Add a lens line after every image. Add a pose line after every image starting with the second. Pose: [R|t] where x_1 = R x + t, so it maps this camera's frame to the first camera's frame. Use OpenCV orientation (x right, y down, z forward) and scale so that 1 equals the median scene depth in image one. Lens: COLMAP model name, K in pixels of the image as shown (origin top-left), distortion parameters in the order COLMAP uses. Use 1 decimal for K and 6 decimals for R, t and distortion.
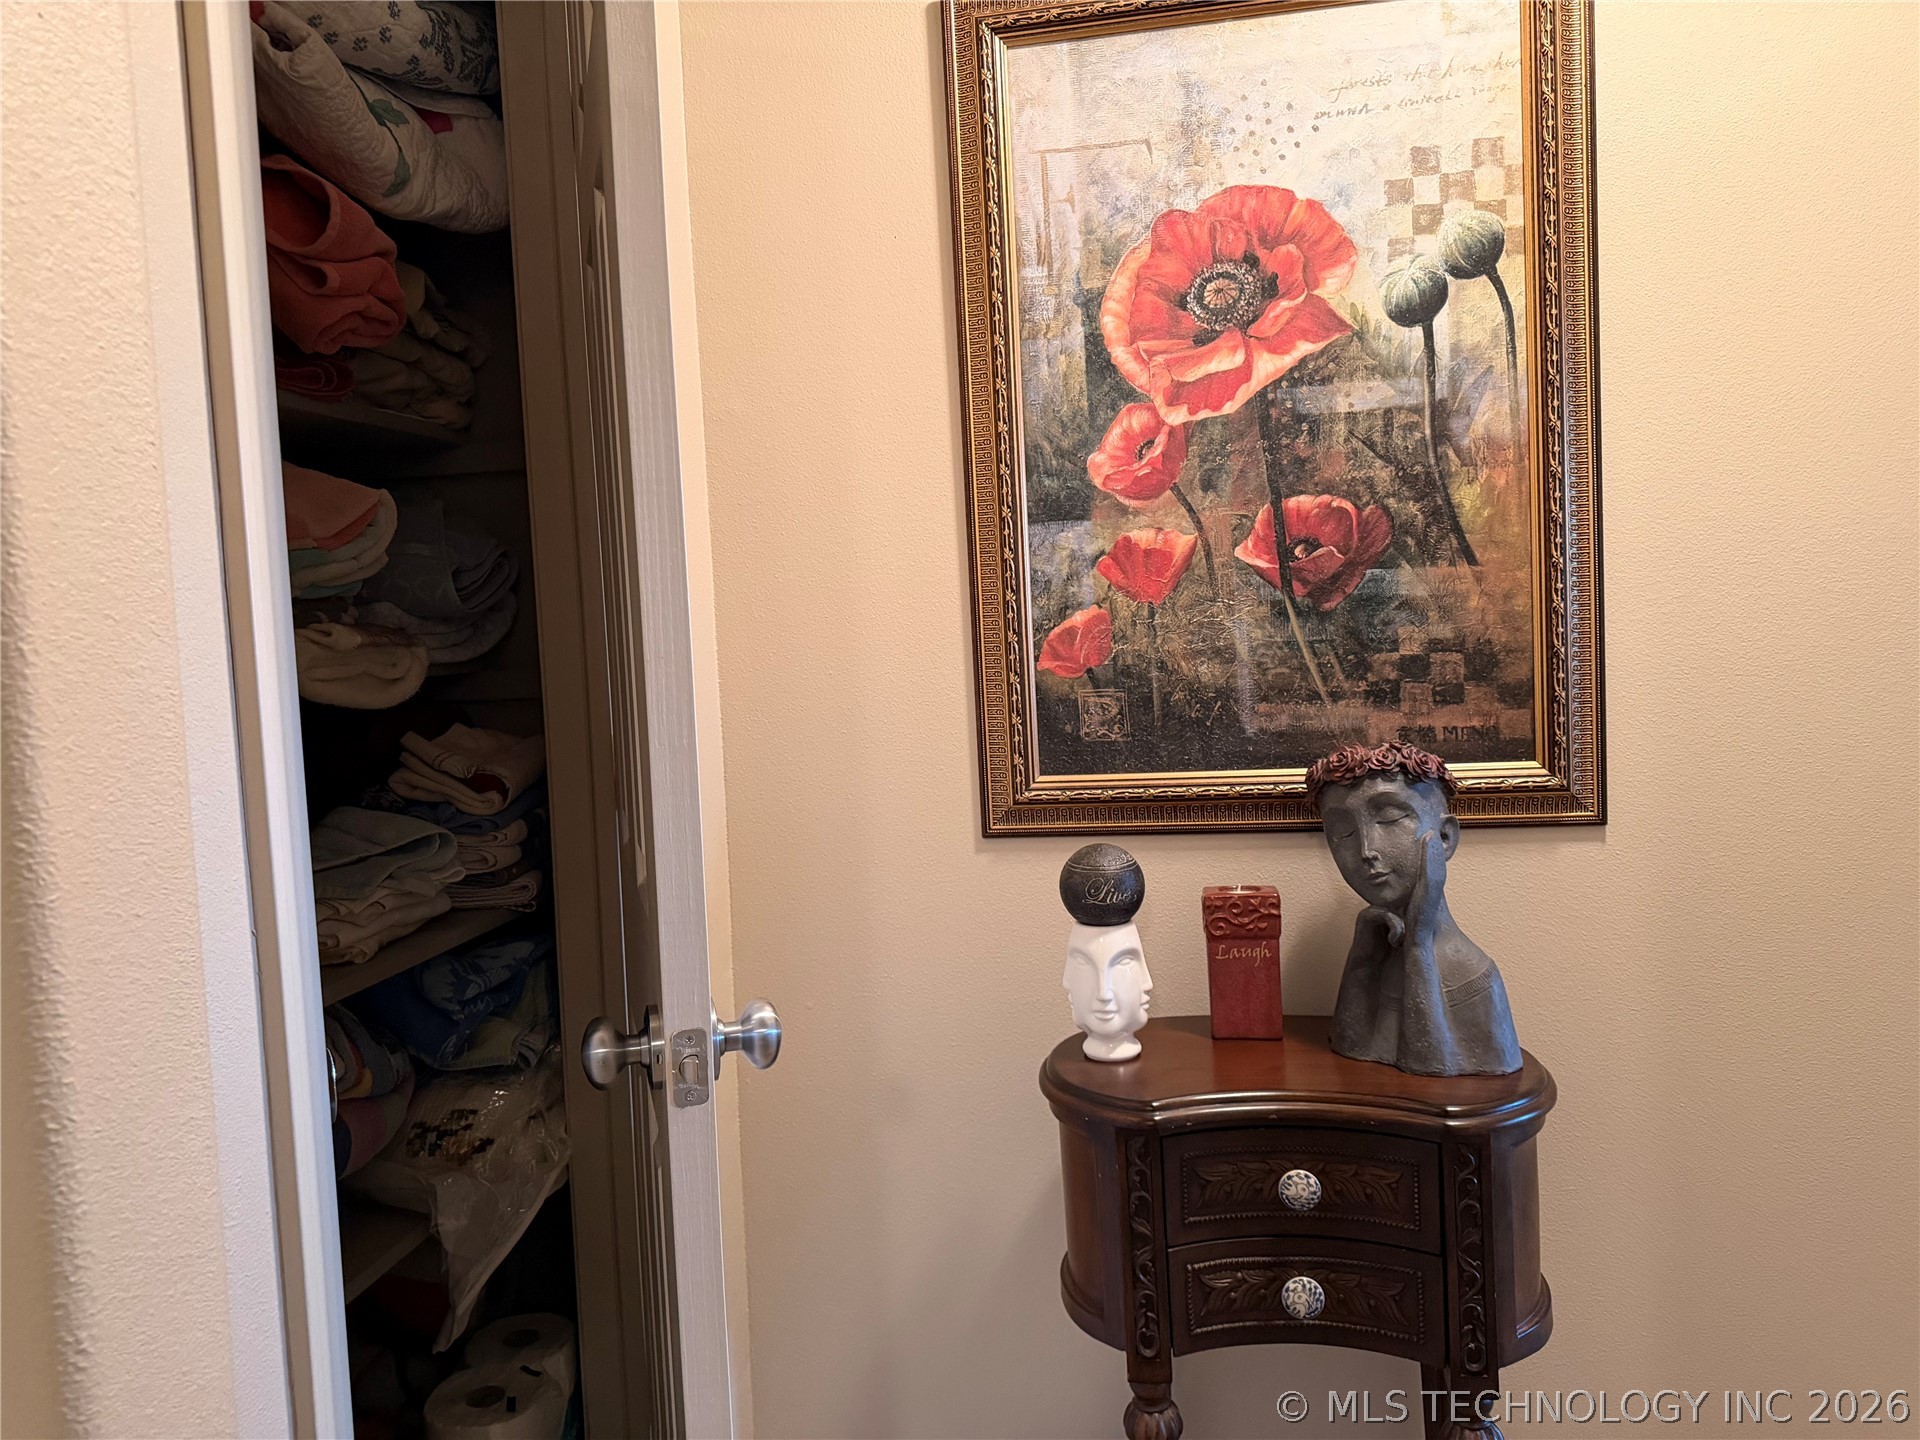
lens RADIAL K [[1341.8, 0, 940.5], [0, 1341.8, 728.4], [0, 0, 1]] dist [0.050526, -0.053522]
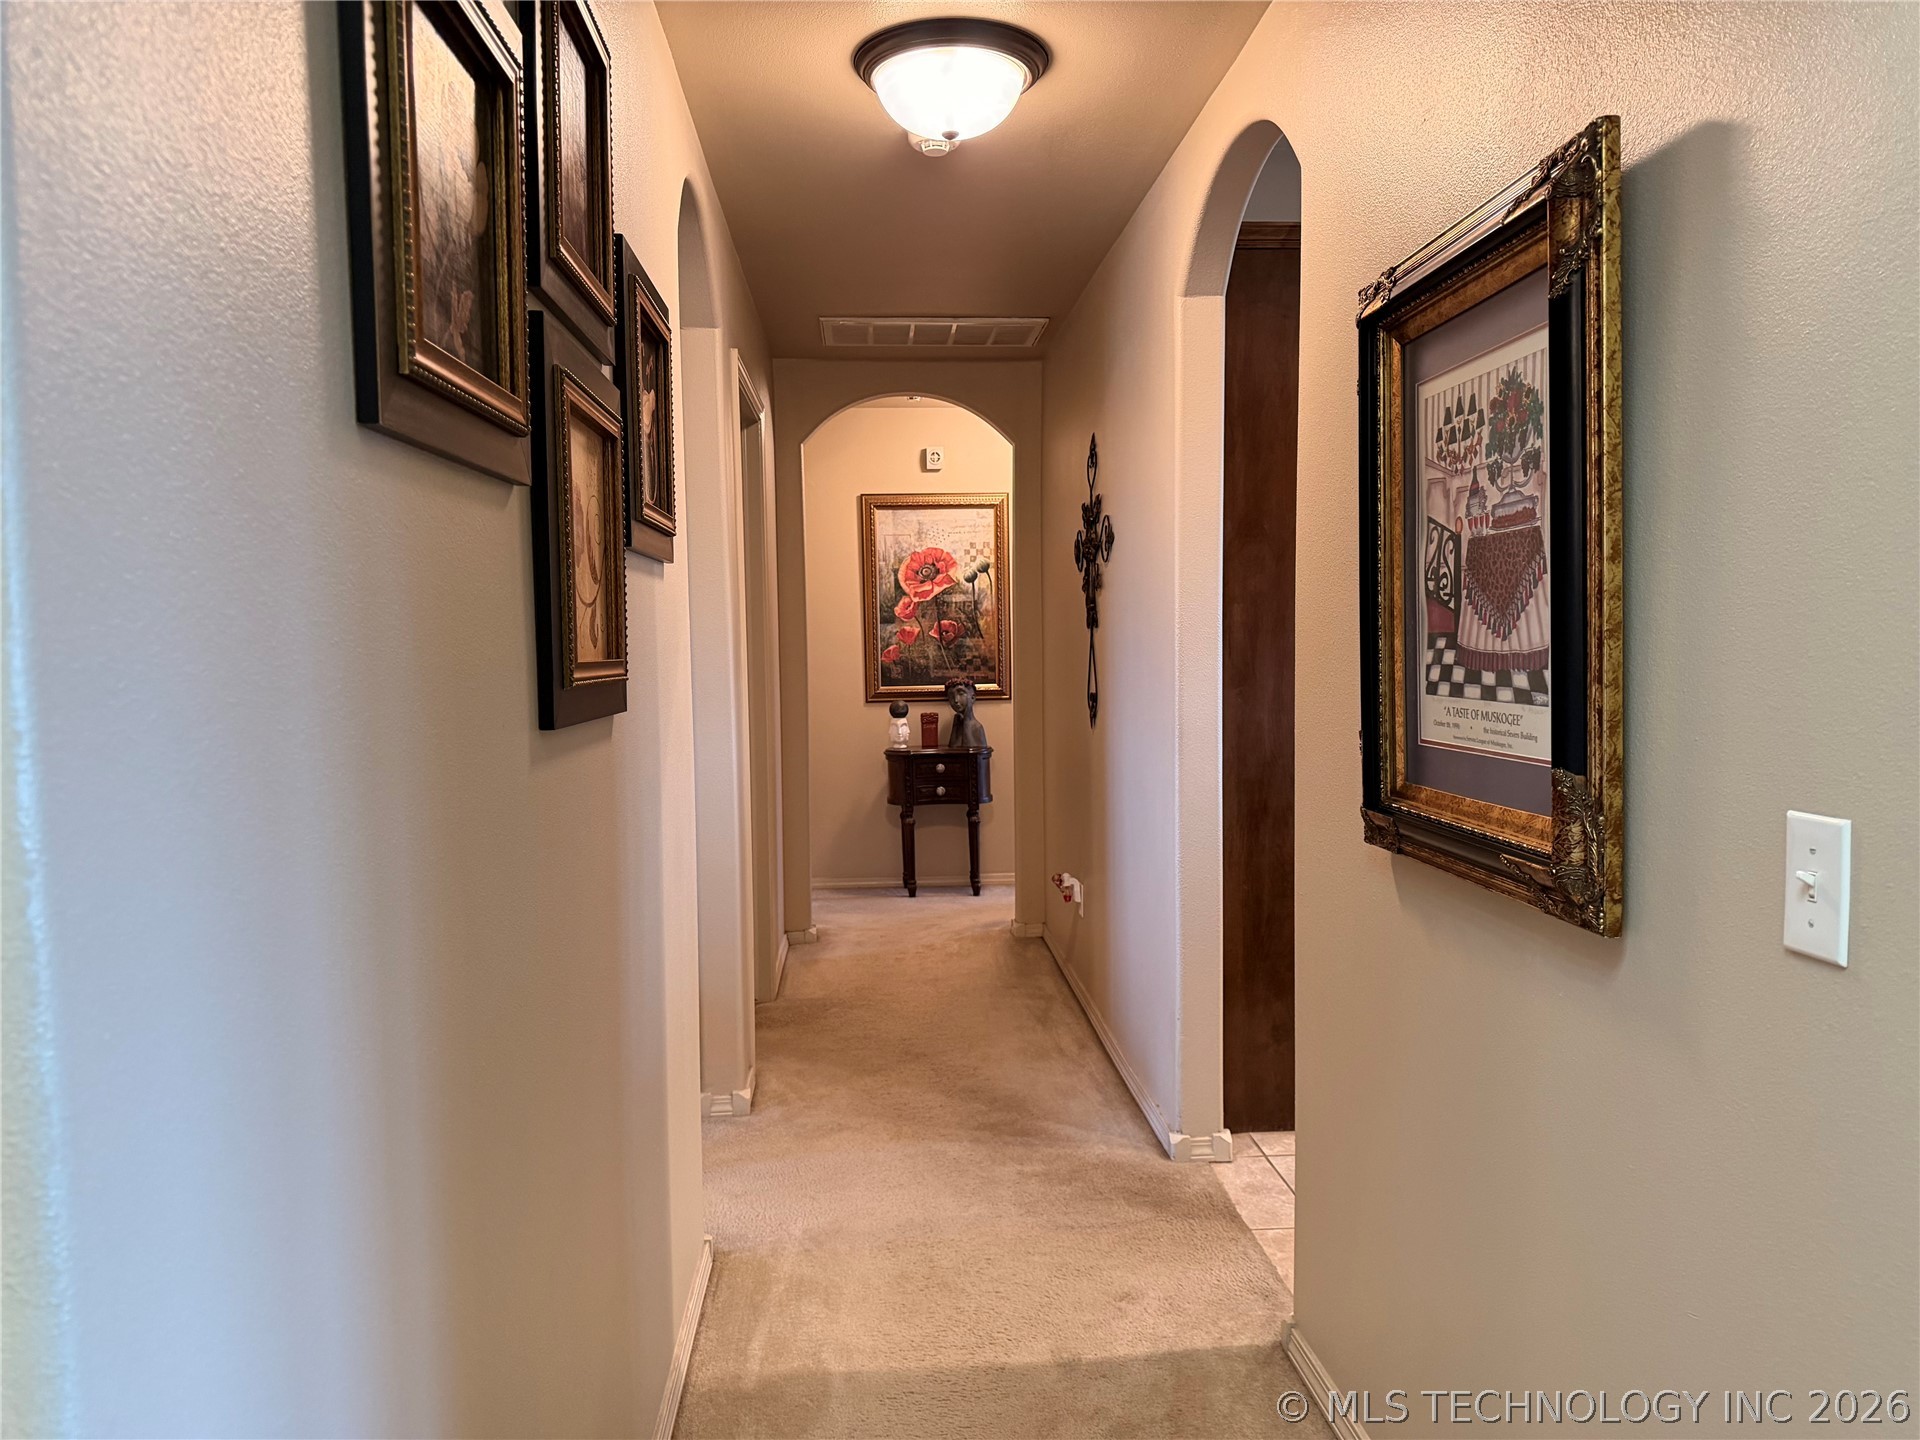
lens RADIAL K [[1341.8, 0, 962.2], [0, 1341.8, 719.5], [0, 0, 1]] dist [0.050526, -0.053522]
pose [[0.968670, 0.018117, 0.247688, -0.718308], [-0.014257, 0.999747, -0.017371, 0.210409], [-0.247941, 0.013295, 0.968684, -3.096506]]
